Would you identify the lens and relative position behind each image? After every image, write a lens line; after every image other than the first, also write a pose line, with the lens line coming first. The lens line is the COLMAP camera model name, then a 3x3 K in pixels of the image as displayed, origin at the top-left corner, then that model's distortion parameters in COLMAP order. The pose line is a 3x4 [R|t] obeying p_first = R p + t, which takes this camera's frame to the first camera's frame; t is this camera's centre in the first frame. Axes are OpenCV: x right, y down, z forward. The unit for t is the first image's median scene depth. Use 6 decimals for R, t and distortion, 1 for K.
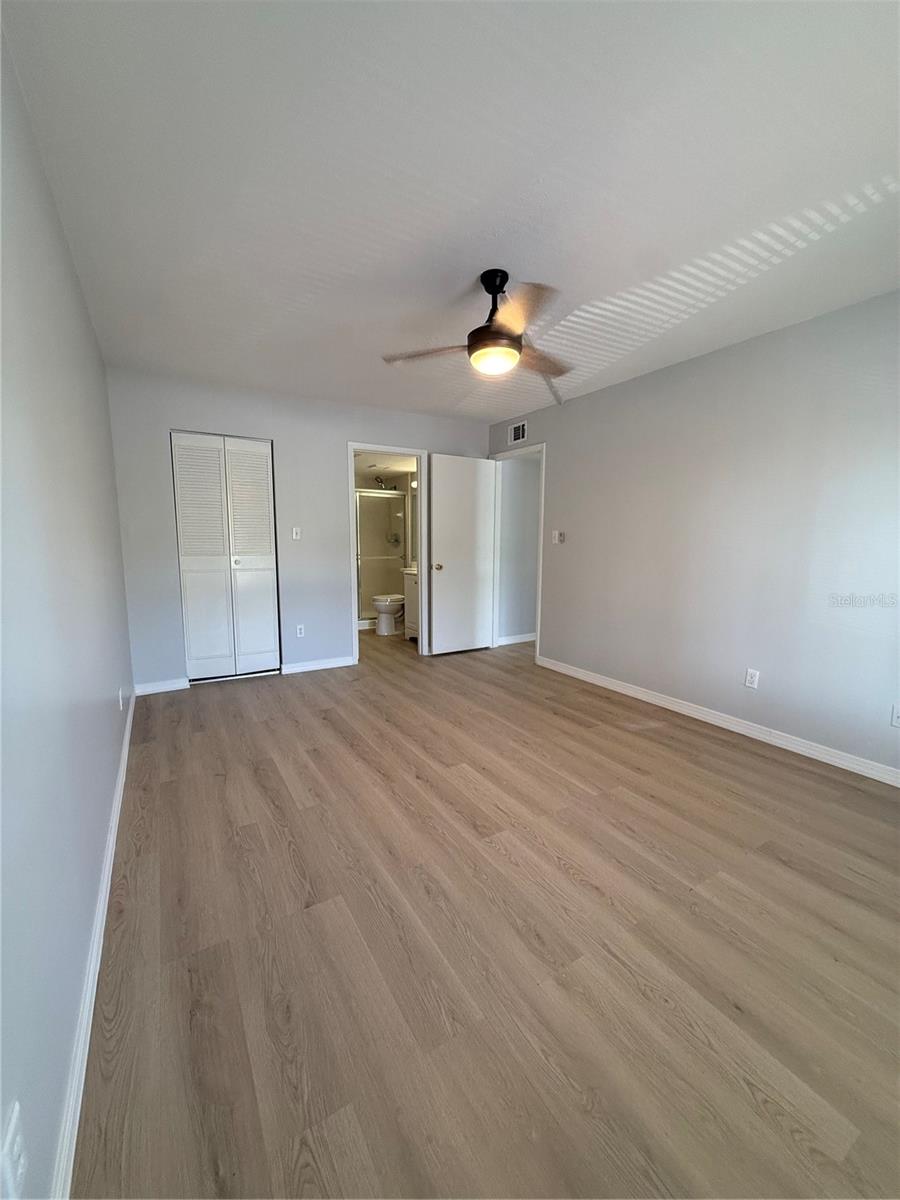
lens RADIAL K [[478.0, 0, 450.5], [0, 478.0, 602.1], [0, 0, 1]] dist [-0.000872, 0.000129]
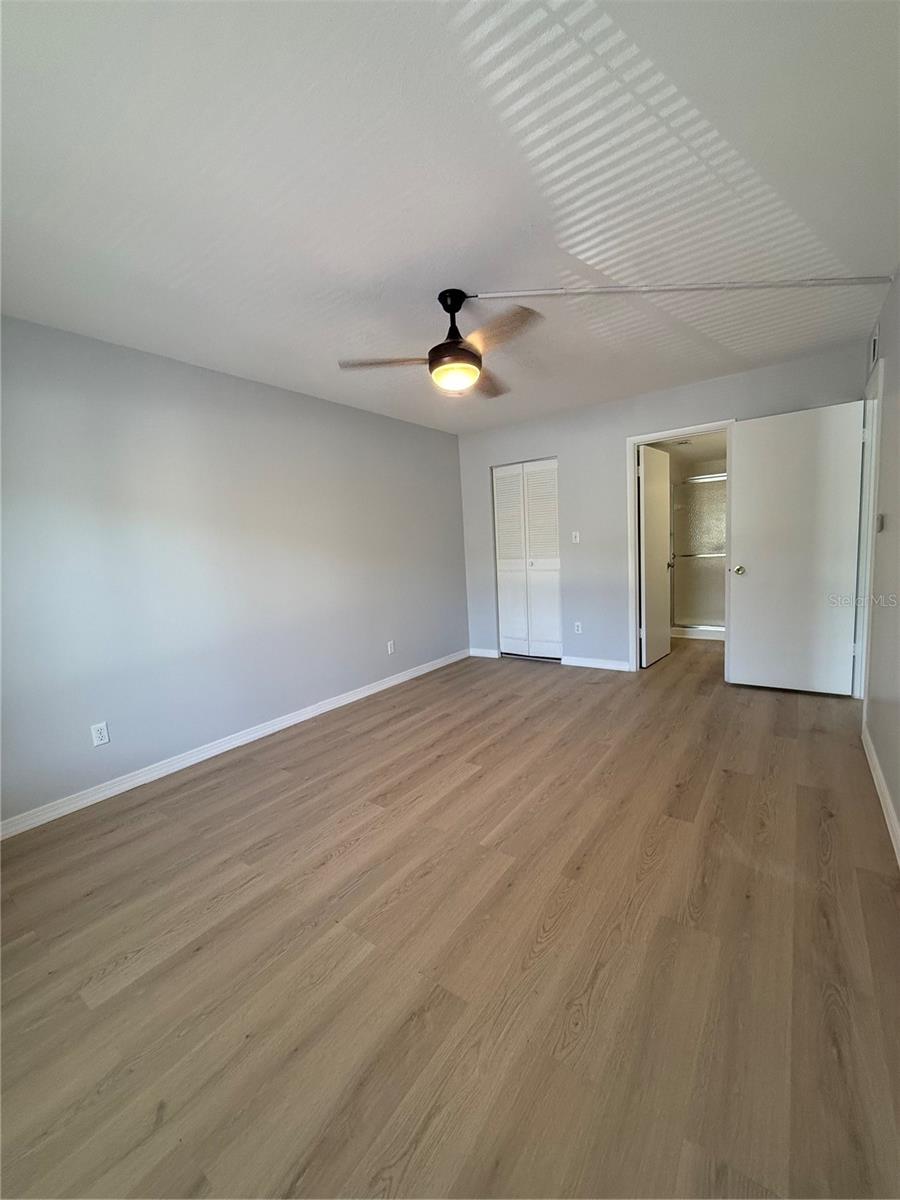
lens RADIAL K [[478.0, 0, 450.5], [0, 478.0, 602.1], [0, 0, 1]] dist [-0.000872, 0.000129]
pose [[0.389324, 0.081802, -0.917461, 0.883329], [-0.063128, 0.996076, 0.062023, -0.072552], [0.918935, 0.033770, 0.392961, 0.500846]]
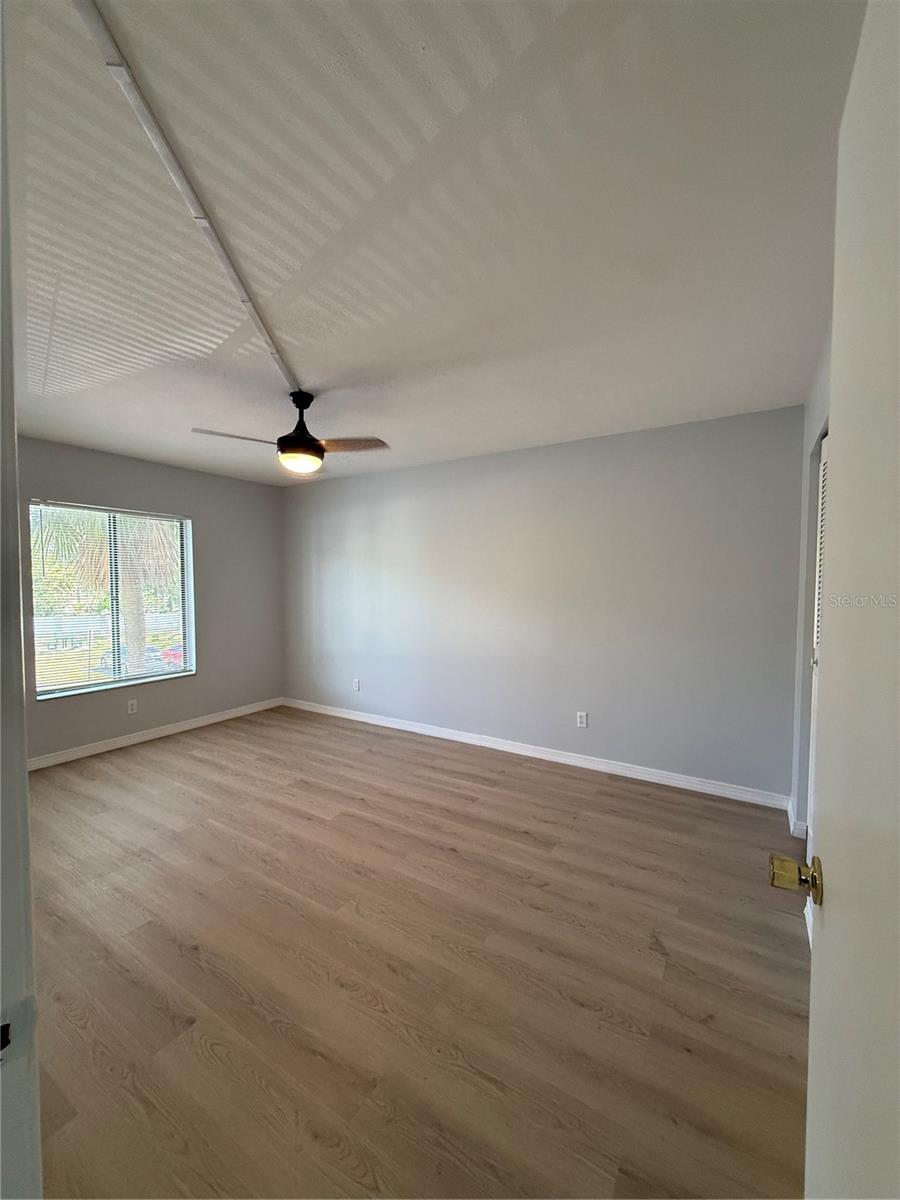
lens RADIAL K [[478.0, 0, 450.5], [0, 478.0, 602.1], [0, 0, 1]] dist [-0.000872, 0.000129]
pose [[-0.893278, 0.012122, -0.449342, 0.248575], [-0.064714, 0.985754, 0.155243, -0.305621], [0.444822, 0.167753, -0.879768, 1.891317]]
